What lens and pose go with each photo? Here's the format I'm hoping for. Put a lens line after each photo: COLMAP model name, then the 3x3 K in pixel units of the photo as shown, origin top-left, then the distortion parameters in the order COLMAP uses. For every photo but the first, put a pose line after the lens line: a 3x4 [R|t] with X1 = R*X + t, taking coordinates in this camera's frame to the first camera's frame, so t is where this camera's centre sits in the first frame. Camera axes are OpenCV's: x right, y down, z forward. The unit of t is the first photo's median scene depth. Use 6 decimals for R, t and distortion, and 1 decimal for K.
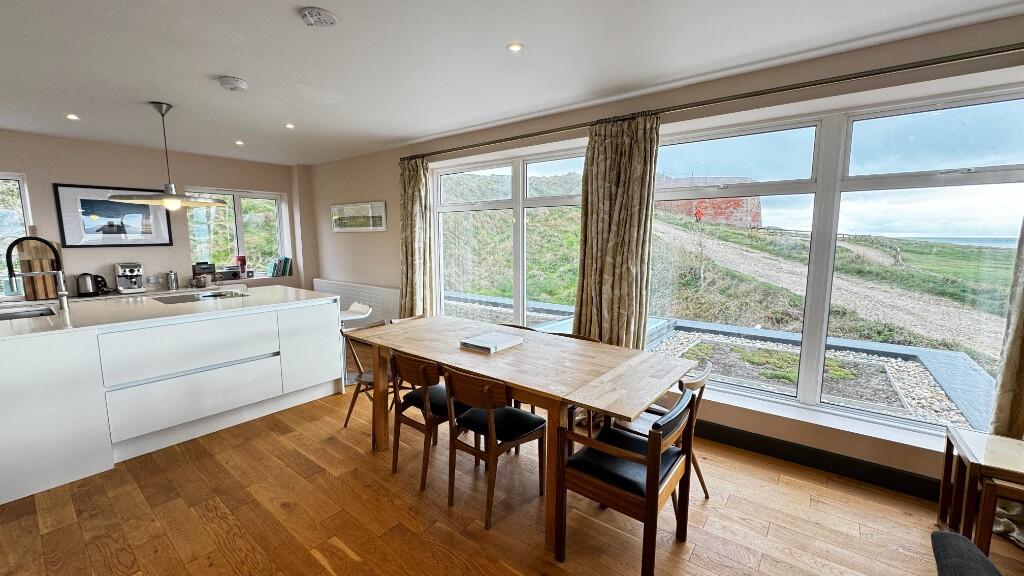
lens RADIAL K [[407.8, 0, 512.0], [0, 407.8, 288.0], [0, 0, 1]] dist [-0.000727, 0.000066]
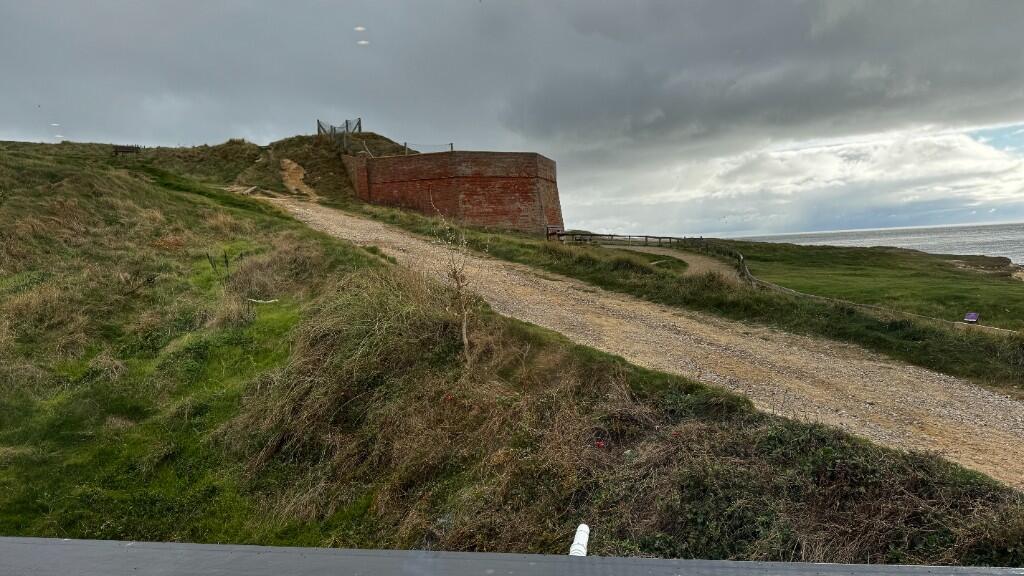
lens RADIAL K [[709.4, 0, 512.0], [0, 709.4, 288.0], [0, 0, 1]] dist [0.128948, -0.212565]
pose [[0.890511, -0.072140, 0.449207, 0.068586], [0.108887, 0.992449, -0.056476, -0.017467], [-0.441741, 0.099205, 0.891641, 0.108994]]
